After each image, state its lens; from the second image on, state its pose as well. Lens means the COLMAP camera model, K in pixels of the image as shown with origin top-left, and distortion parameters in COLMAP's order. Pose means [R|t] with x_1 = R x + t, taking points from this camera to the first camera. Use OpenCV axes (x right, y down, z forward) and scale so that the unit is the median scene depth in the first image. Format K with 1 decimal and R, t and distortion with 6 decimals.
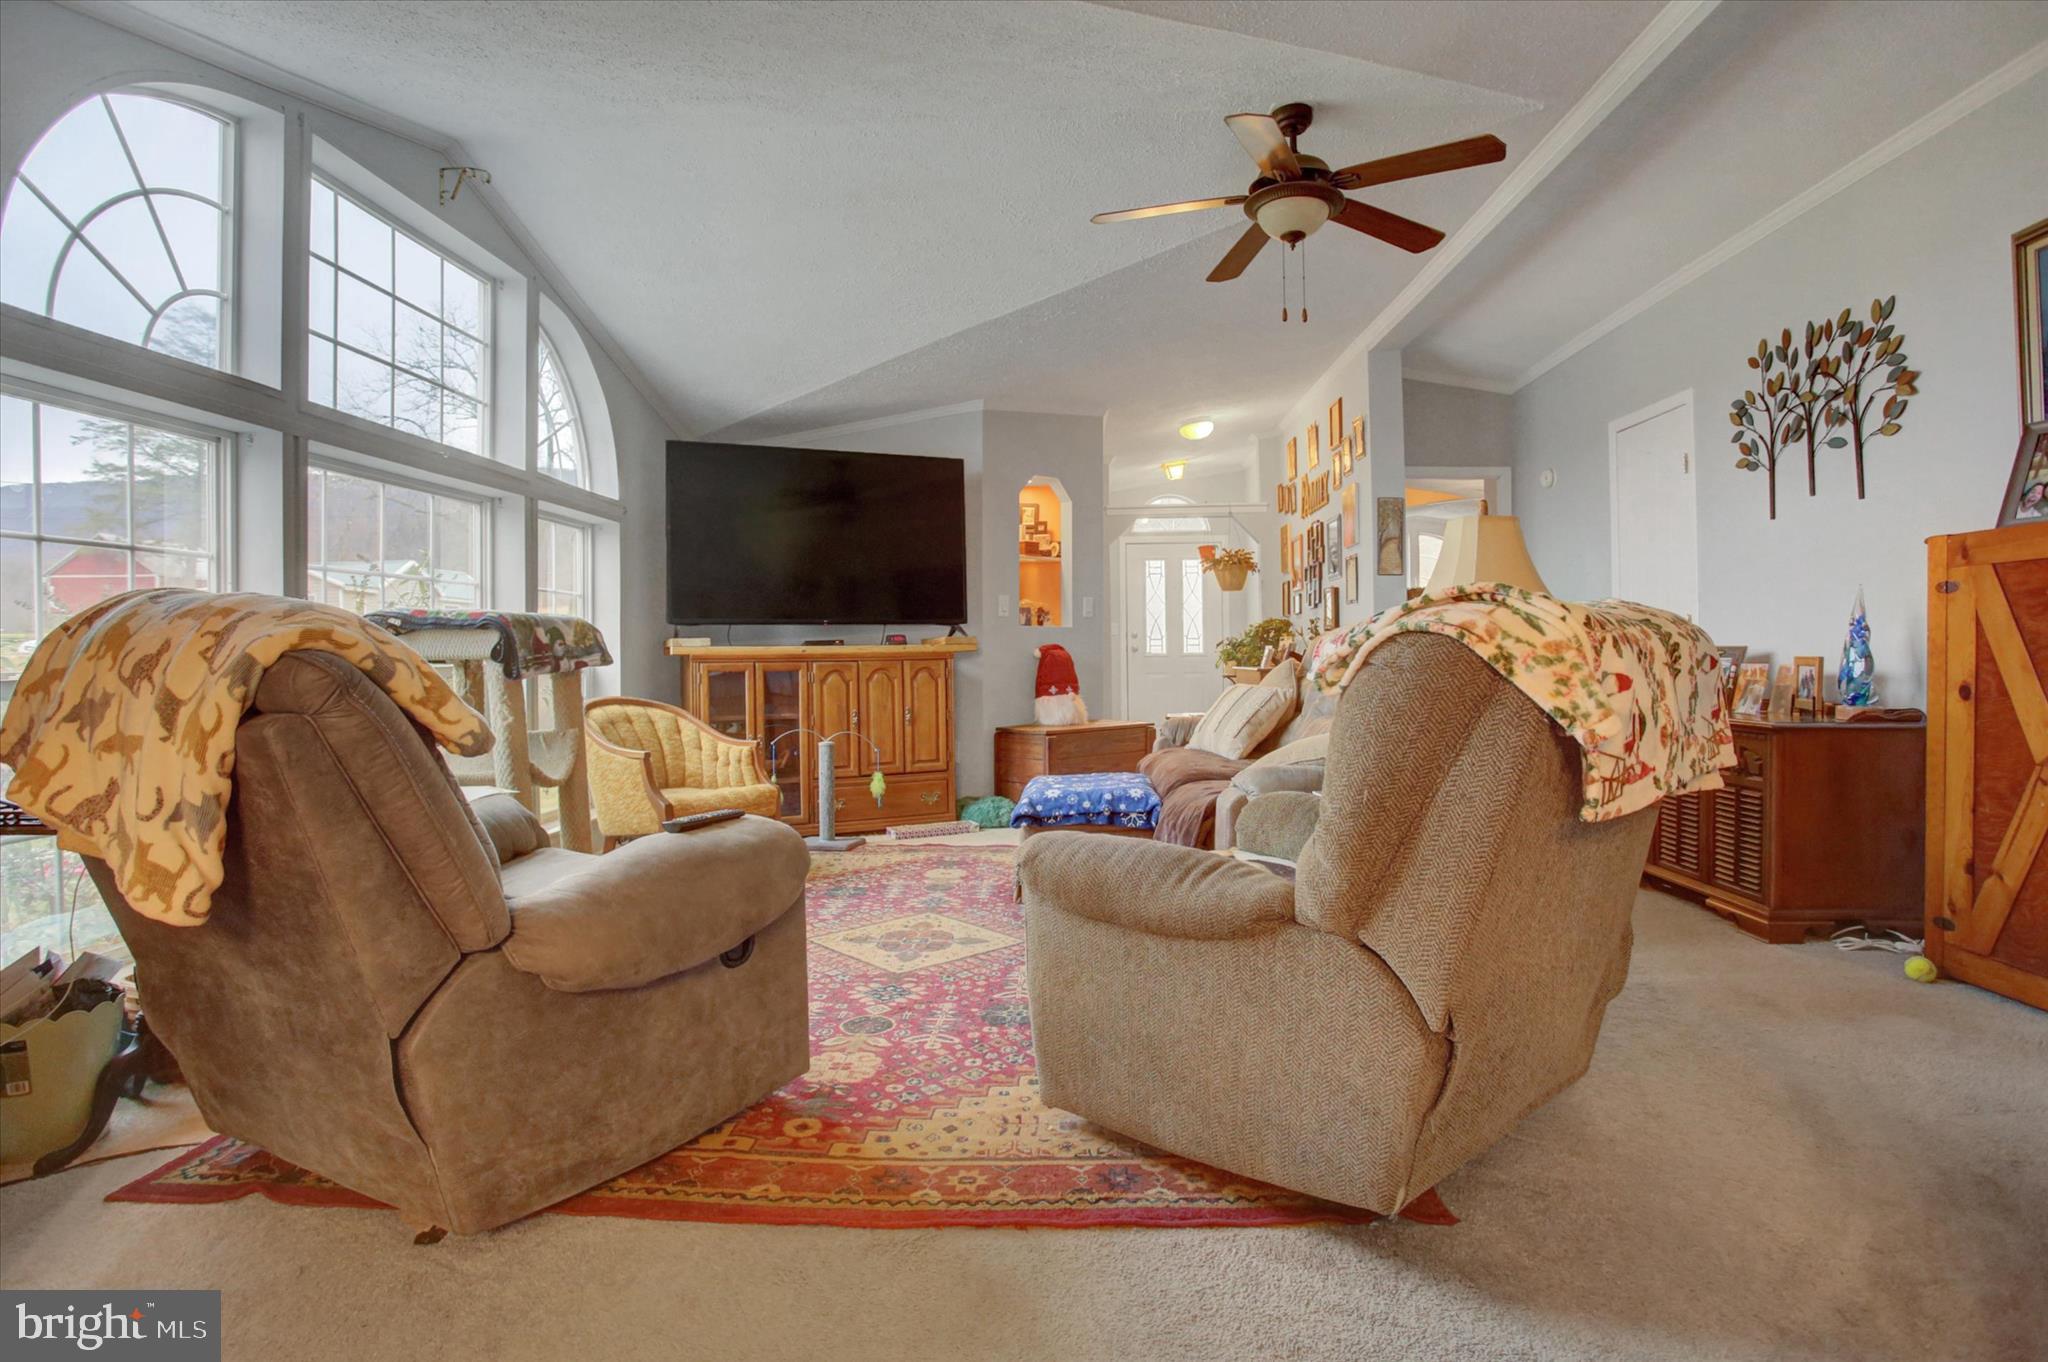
lens RADIAL K [[1020.2, 0, 1004.1], [0, 1020.2, 660.0], [0, 0, 1]] dist [-0.045377, 0.012218]
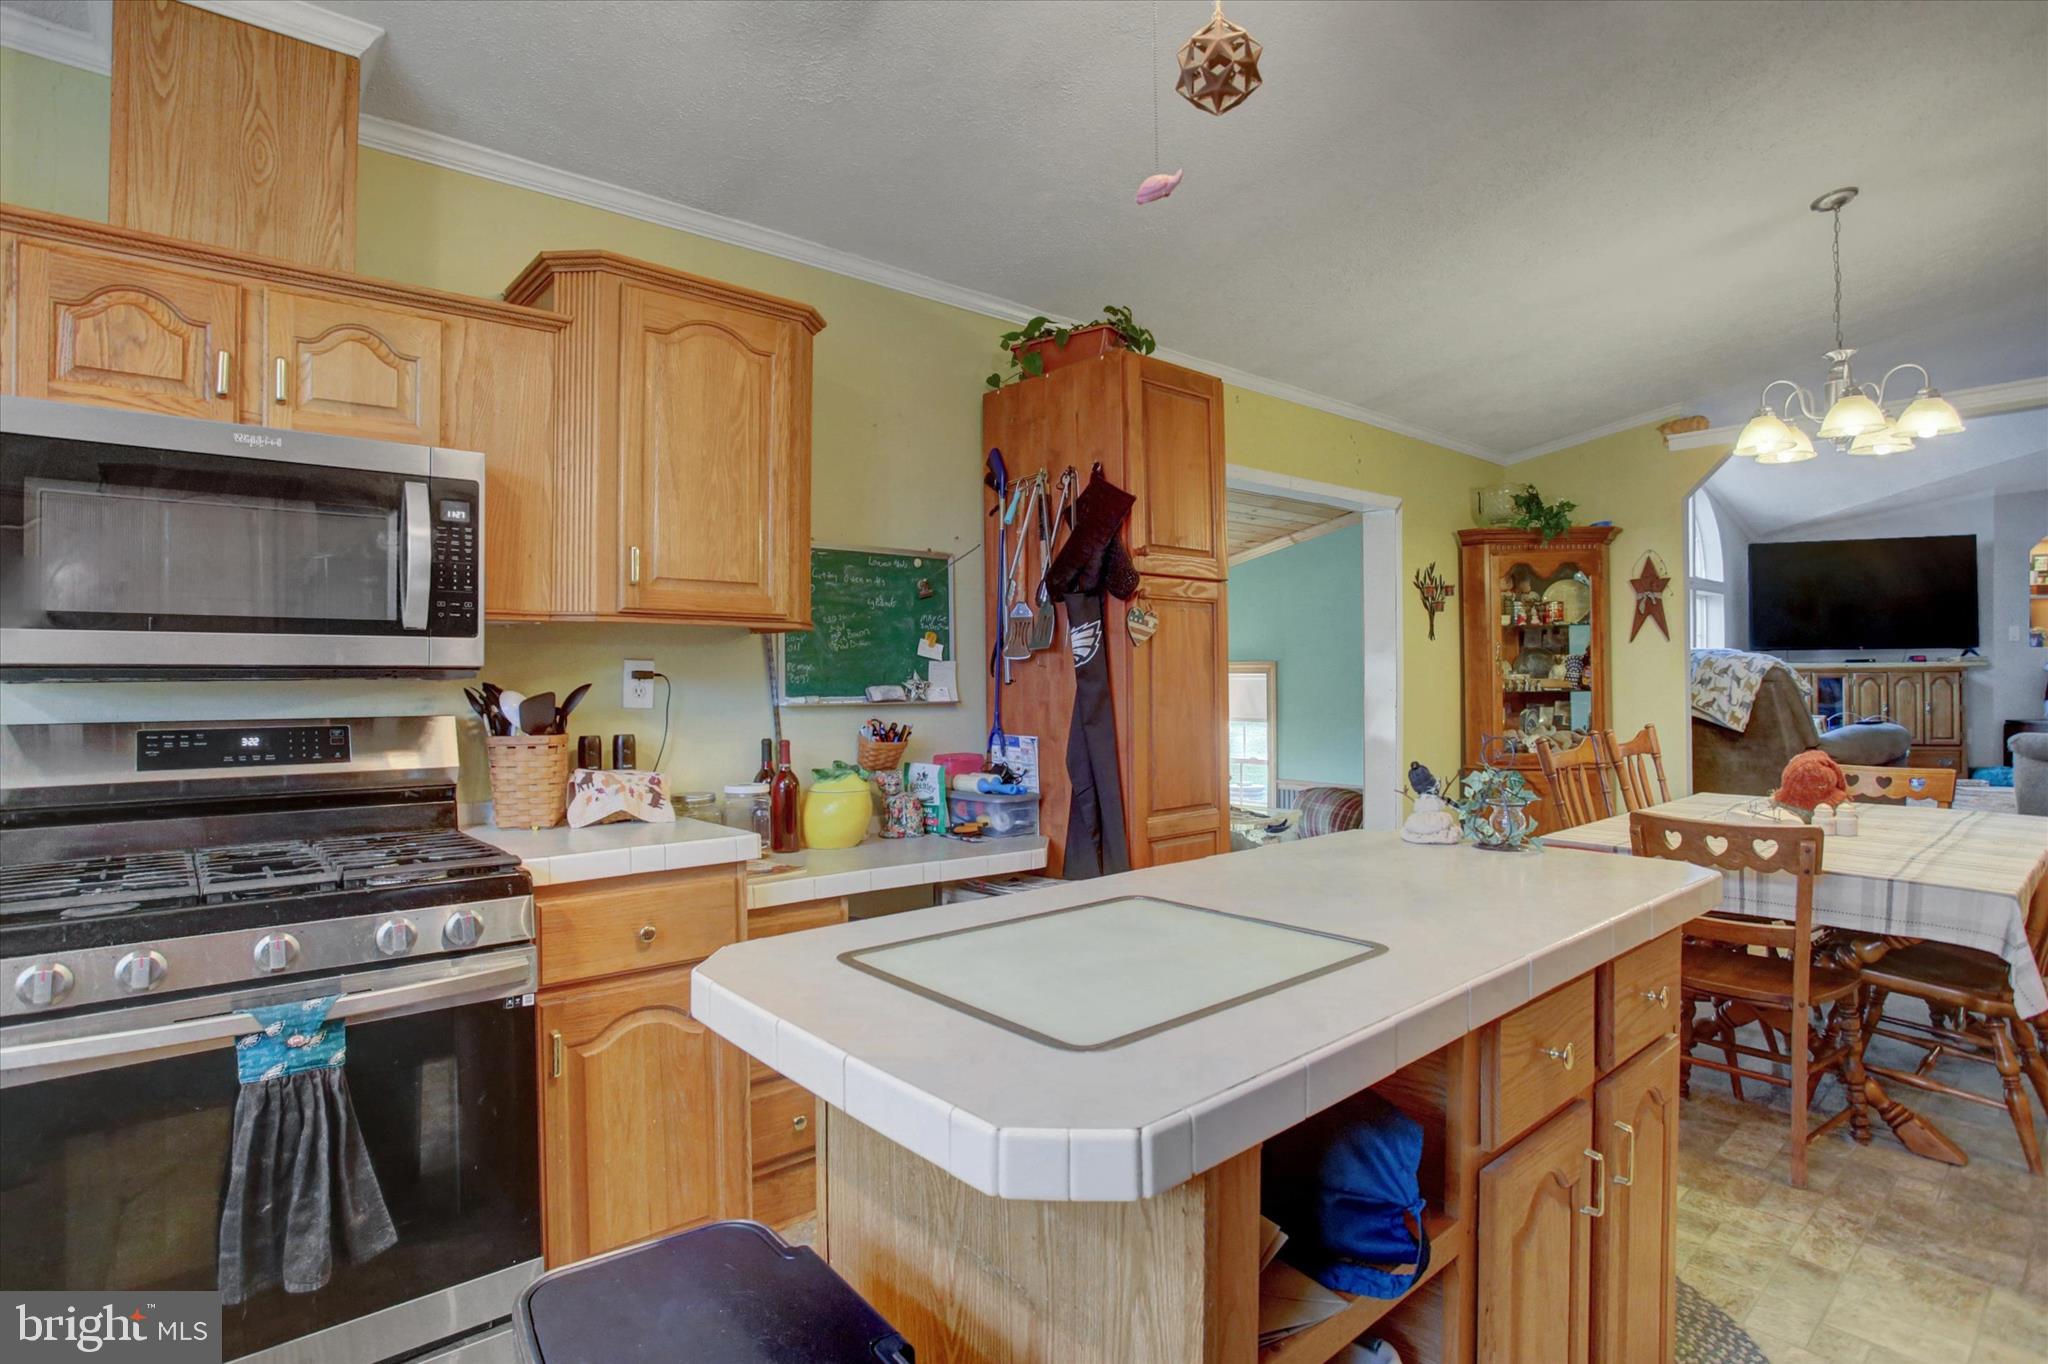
lens RADIAL K [[1020.2, 0, 1021.1], [0, 1020.2, 671.1], [0, 0, 1]] dist [-0.045377, 0.012218]
pose [[0.695804, 0.007281, -0.718195, 0.037223], [-0.007647, 0.999967, 0.002728, 0.007224], [0.718191, 0.003594, 0.695836, -1.430019]]
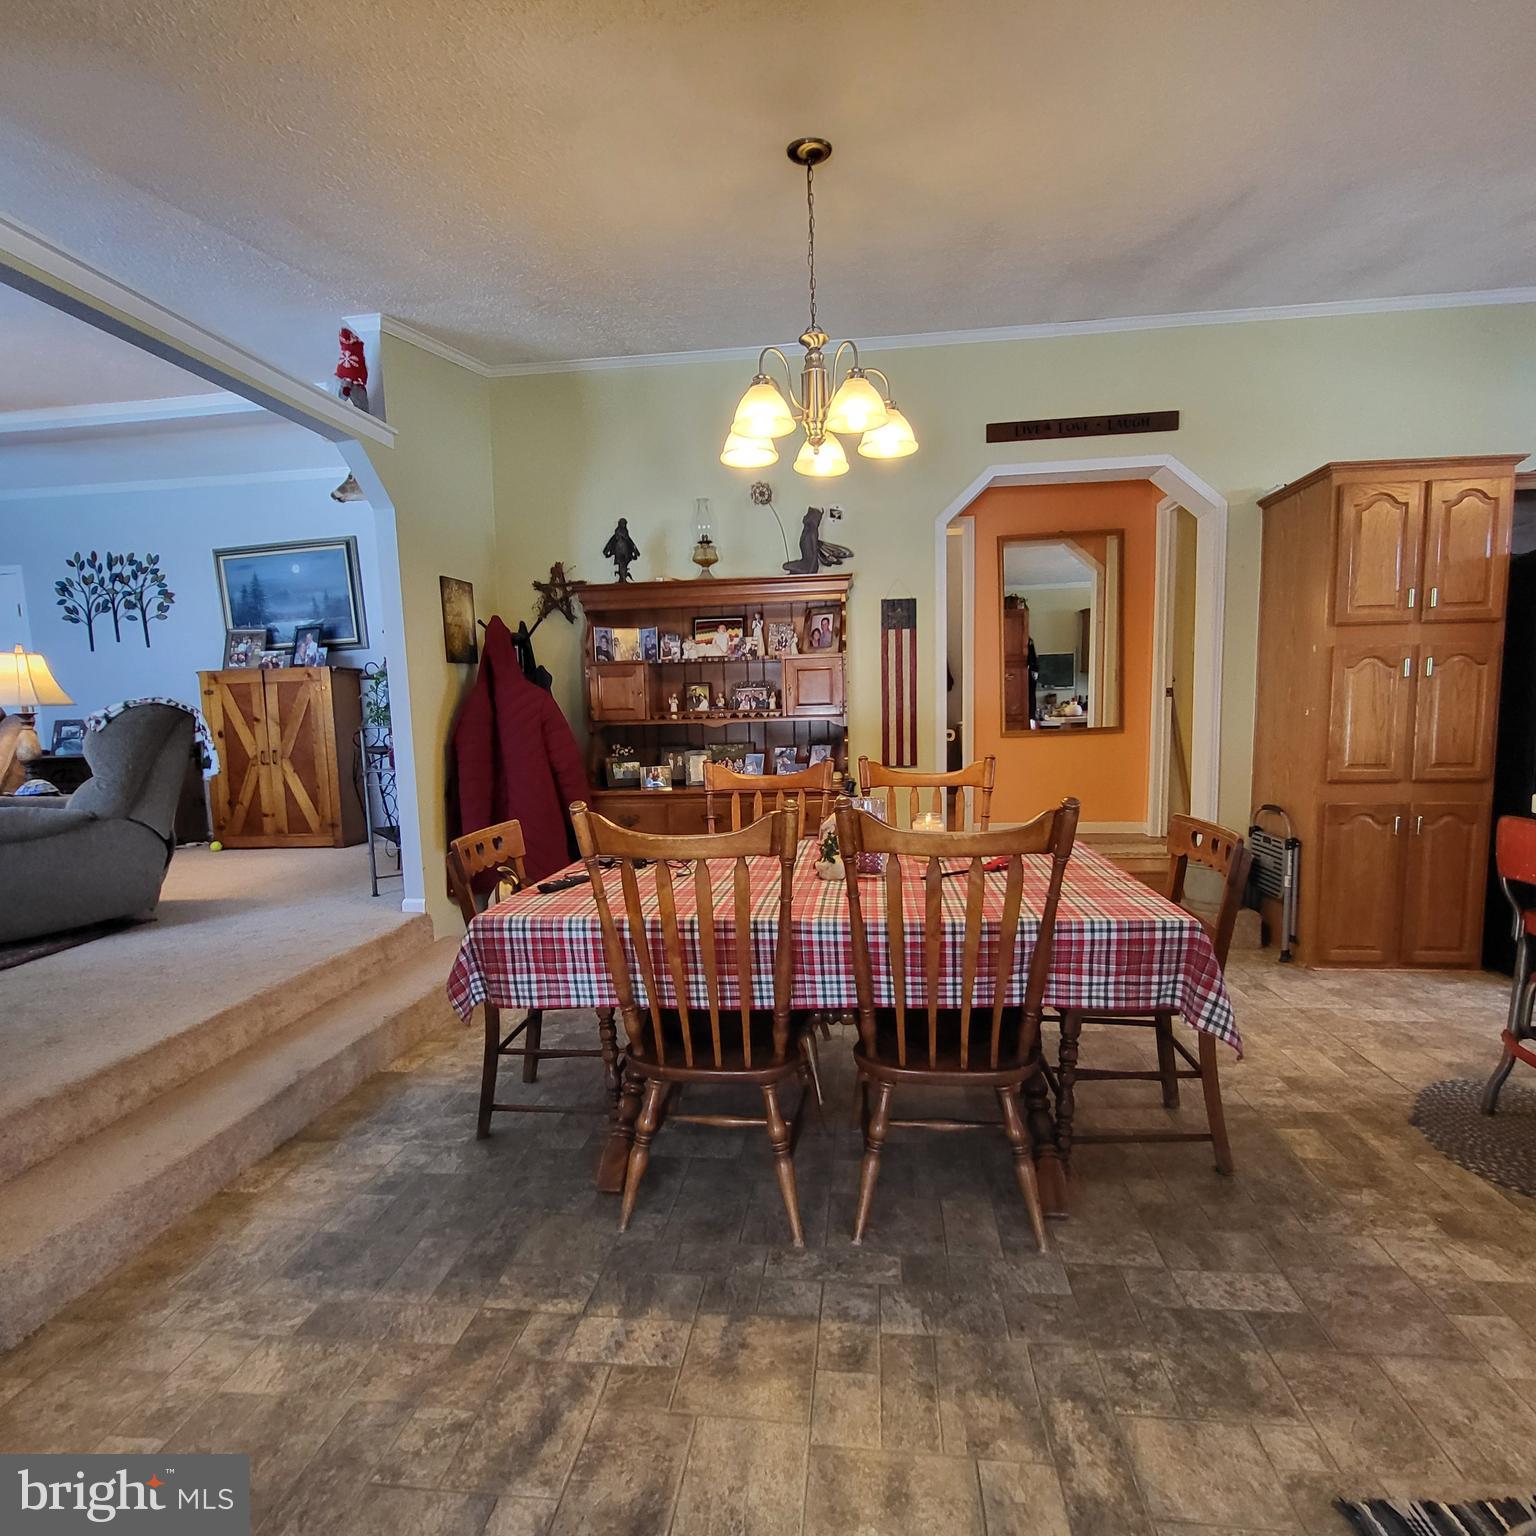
lens RADIAL K [[797.3, 0, 784.5], [0, 797.3, 789.3], [0, 0, 1]] dist [0.003895, -0.002716]
pose [[0.053570, -0.102145, 0.993326, -0.695577], [0.035581, 0.994318, 0.100328, 0.012662], [-0.997930, 0.029969, 0.056900, -0.387377]]
